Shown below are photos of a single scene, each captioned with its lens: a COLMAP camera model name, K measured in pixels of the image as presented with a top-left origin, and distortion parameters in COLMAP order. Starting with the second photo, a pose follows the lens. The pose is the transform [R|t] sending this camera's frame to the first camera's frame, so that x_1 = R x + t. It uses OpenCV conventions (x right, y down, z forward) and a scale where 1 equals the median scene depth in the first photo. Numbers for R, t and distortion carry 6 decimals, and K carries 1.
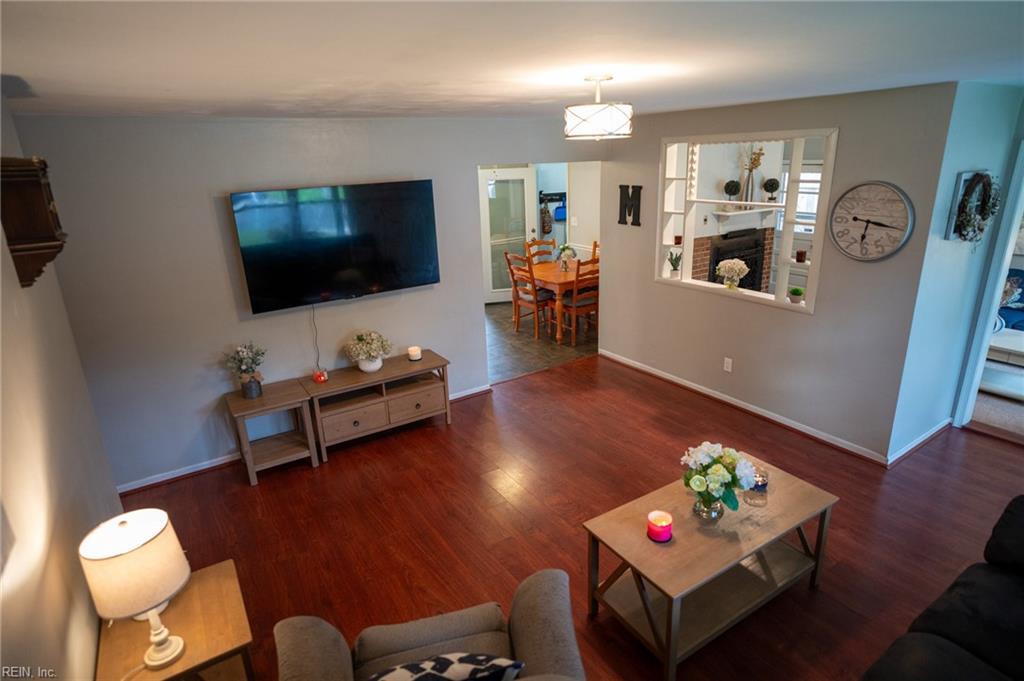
lens RADIAL K [[555.0, 0, 511.6], [0, 555.0, 336.6], [0, 0, 1]] dist [-0.054761, 0.038144]
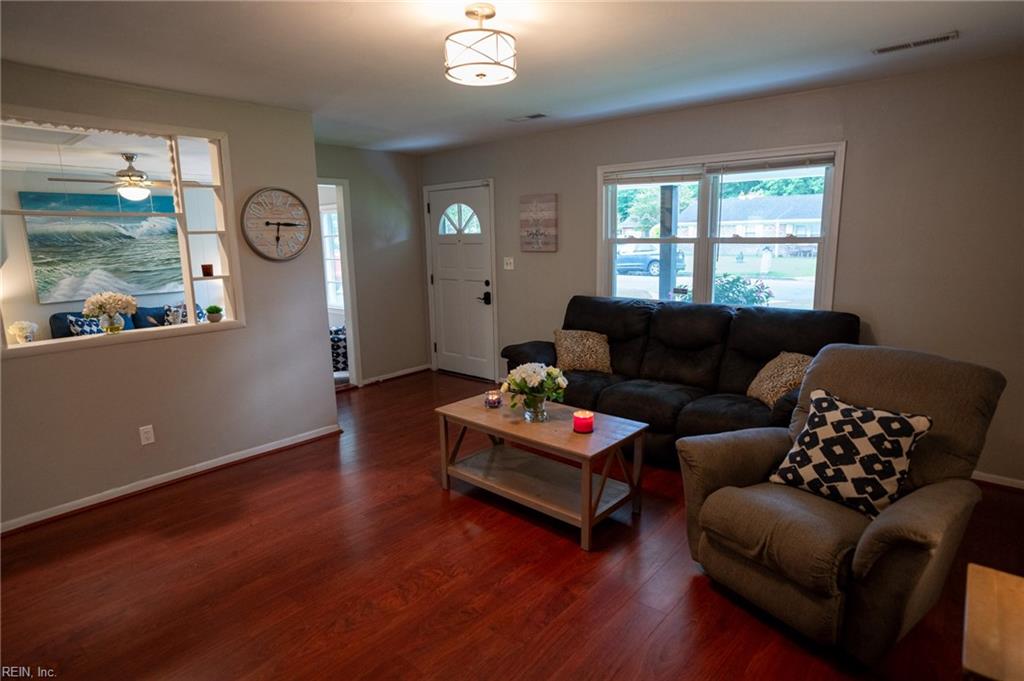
lens RADIAL K [[555.0, 0, 511.6], [0, 555.0, 336.6], [0, 0, 1]] dist [-0.054761, 0.038144]
pose [[-0.288201, -0.131078, 0.948556, -0.432230], [0.317174, 0.921602, 0.223721, -0.079655], [-0.903516, 0.365334, -0.224032, 0.709486]]
